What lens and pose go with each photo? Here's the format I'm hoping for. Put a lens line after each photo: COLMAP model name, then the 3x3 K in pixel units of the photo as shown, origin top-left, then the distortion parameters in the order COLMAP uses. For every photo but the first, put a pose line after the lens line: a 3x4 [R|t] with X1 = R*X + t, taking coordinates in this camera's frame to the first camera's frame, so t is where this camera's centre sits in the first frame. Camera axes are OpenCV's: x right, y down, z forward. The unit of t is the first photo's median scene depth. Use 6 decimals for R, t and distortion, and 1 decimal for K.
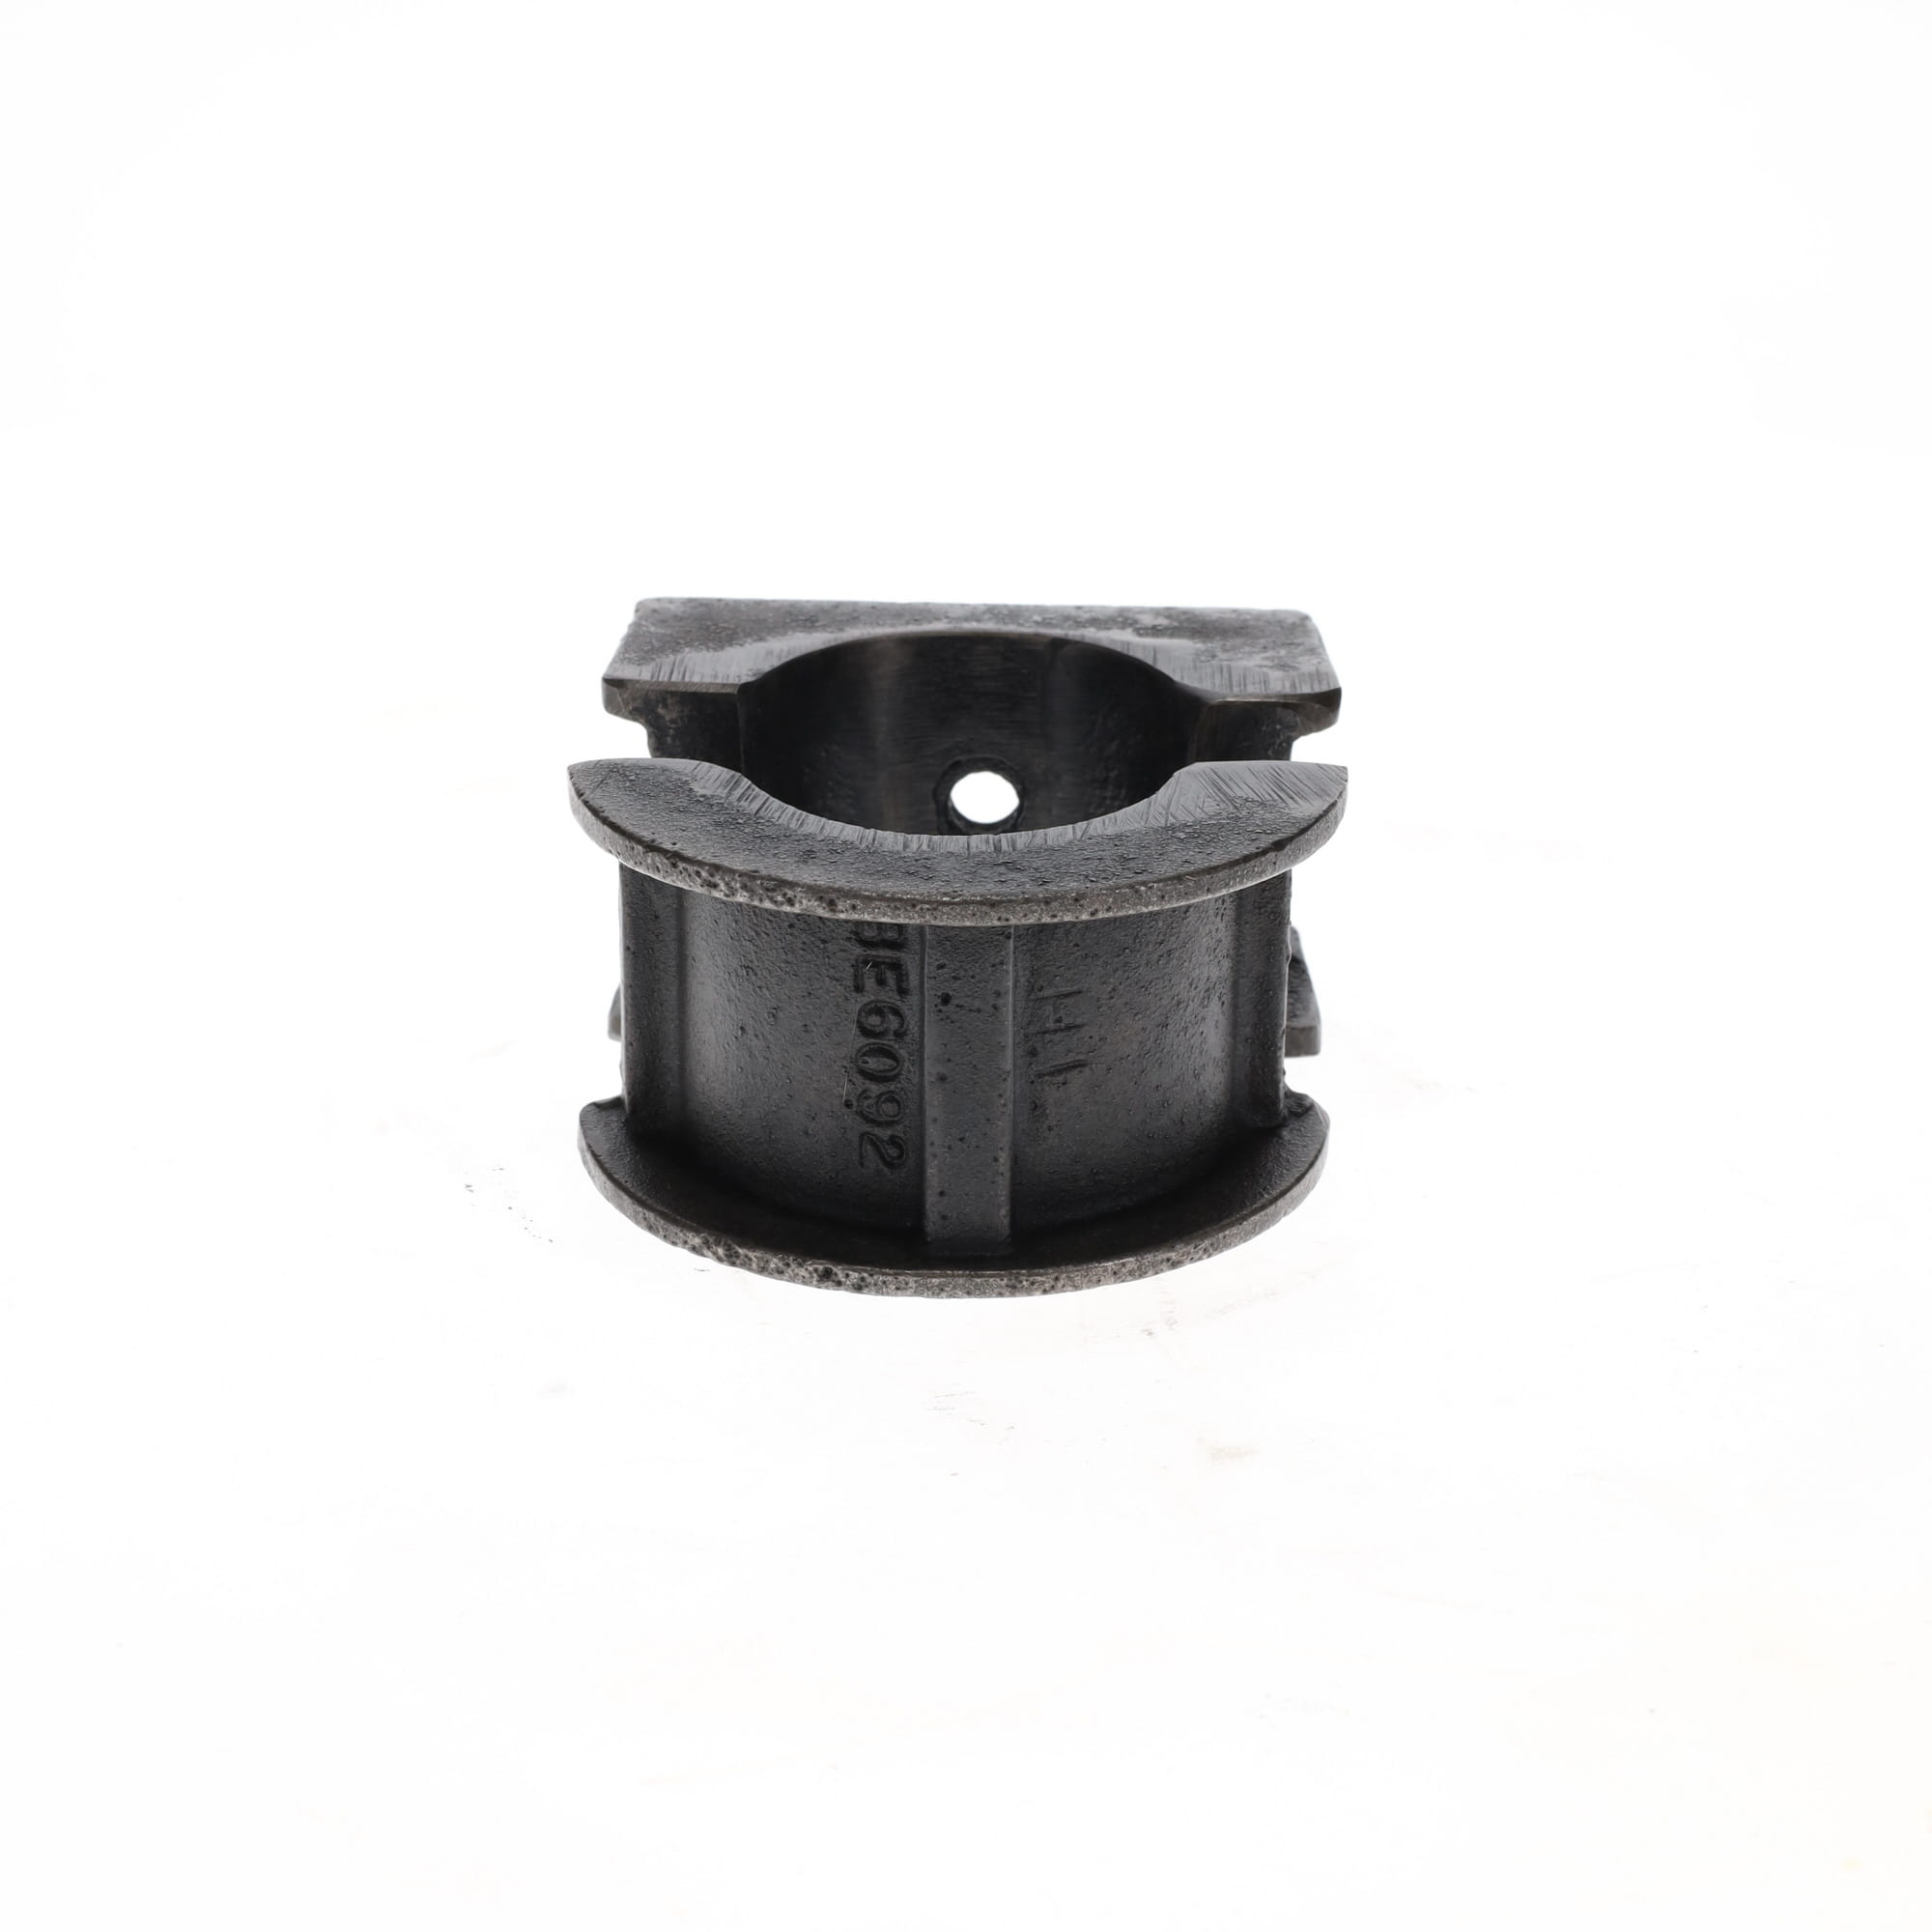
lens RADIAL K [[3788.9, 0, 966.0], [0, 3788.9, 966.0], [0, 0, 1]] dist [0.048403, 0.022646]
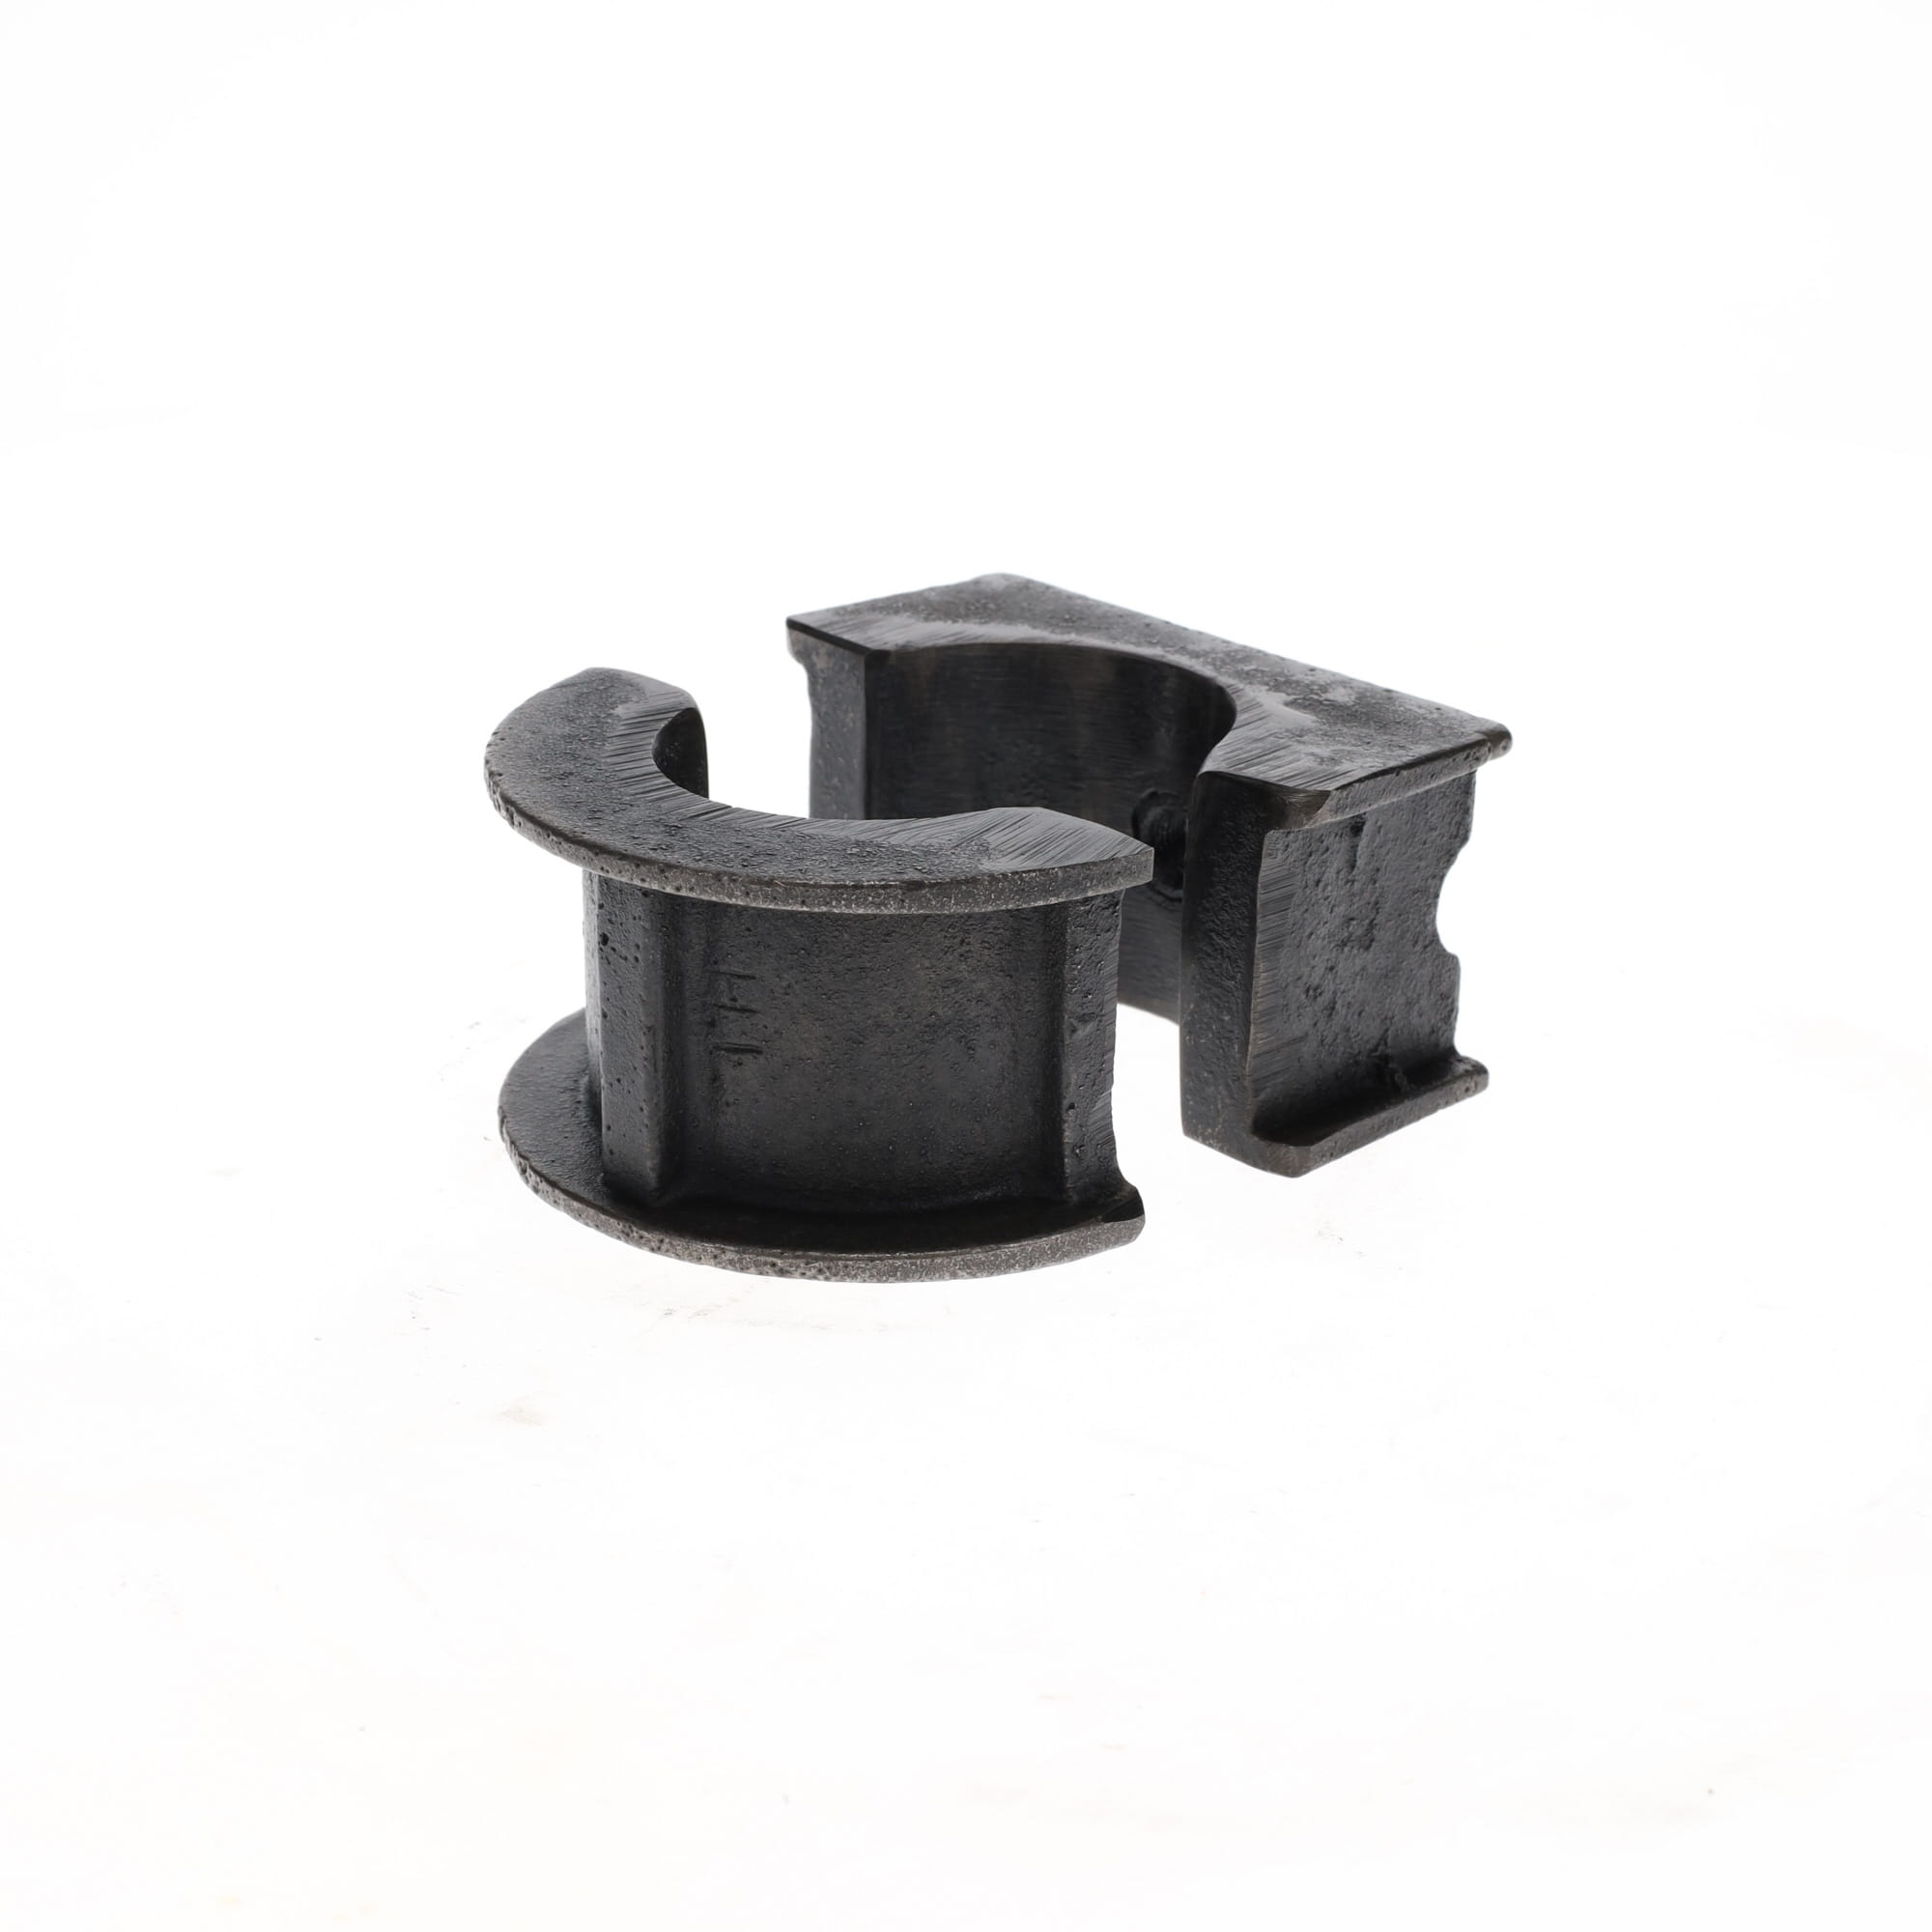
lens RADIAL K [[3788.9, 0, 966.0], [0, 3788.9, 966.0], [0, 0, 1]] dist [0.048403, 0.022646]
pose [[0.714178, 0.264753, -0.647962, 0.718458], [-0.271554, 0.958003, 0.092129, -0.103704], [0.645142, 0.110160, 0.756080, 0.273273]]
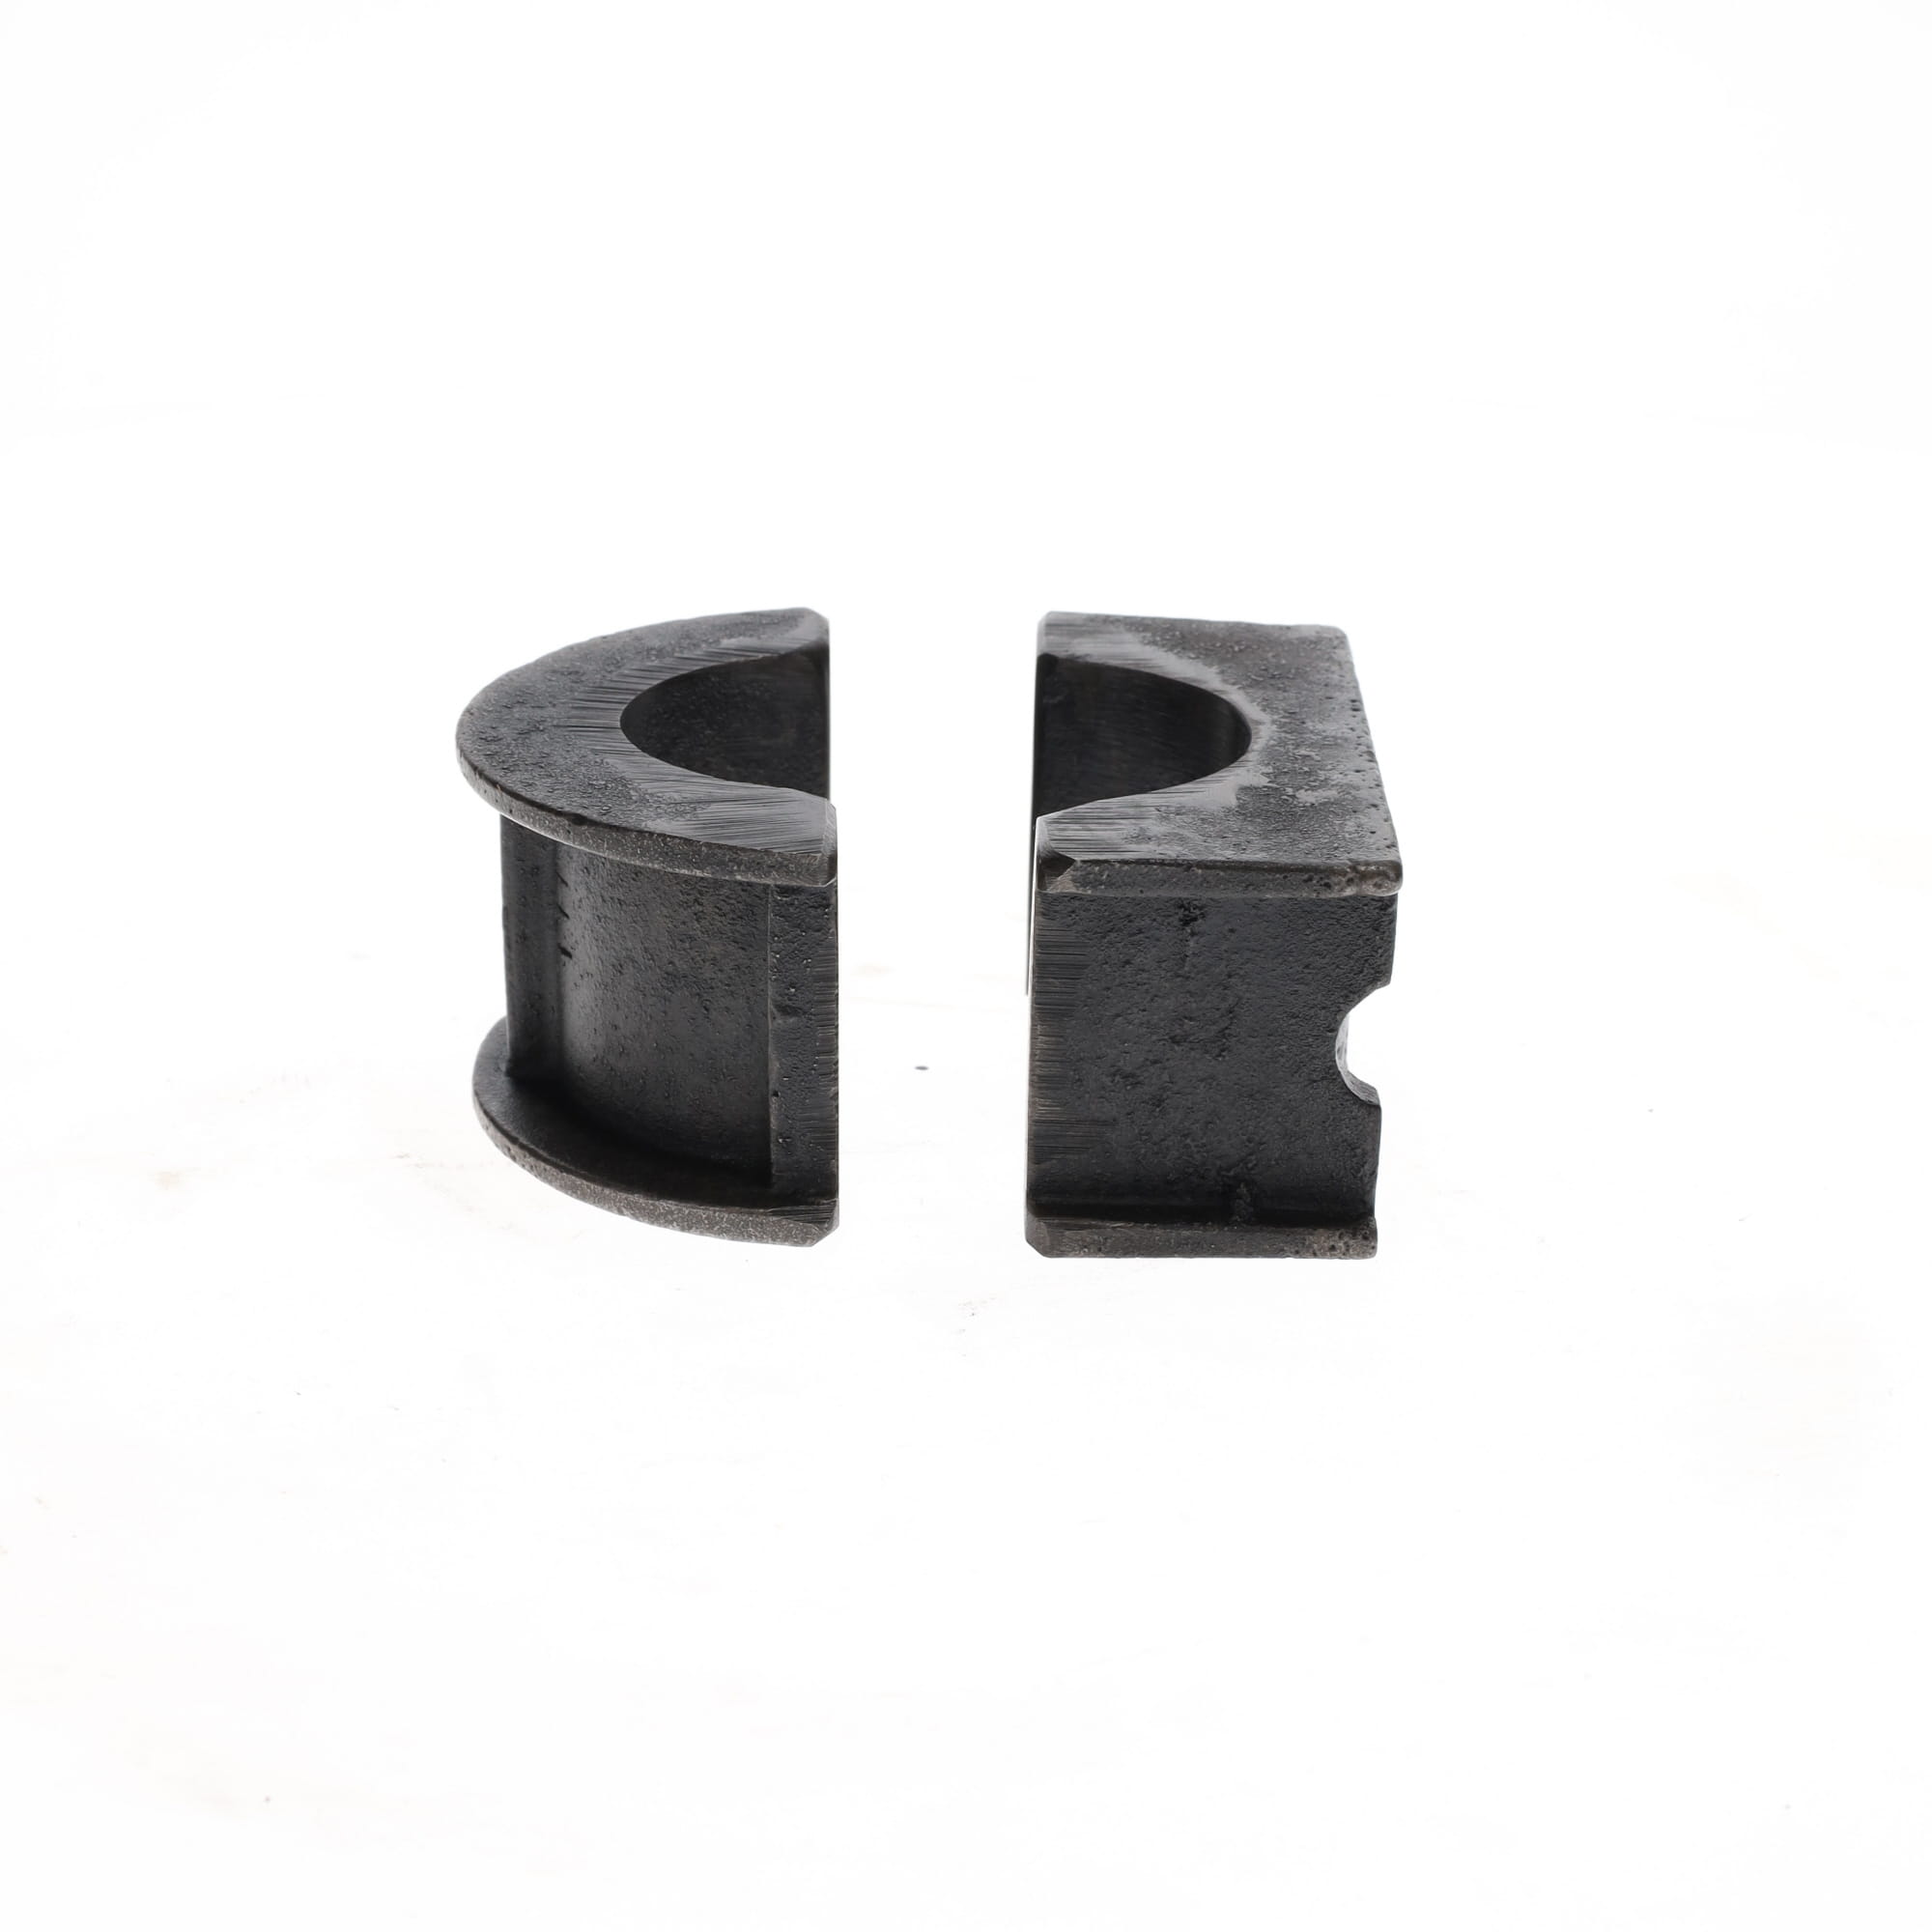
lens RADIAL K [[3788.9, 0, 966.0], [0, 3788.9, 966.0], [0, 0, 1]] dist [0.048403, 0.022646]
pose [[0.030349, 0.373776, -0.927022, 1.025750], [-0.399021, 0.854874, 0.331623, -0.370382], [0.916440, 0.359837, 0.175089, 0.919777]]
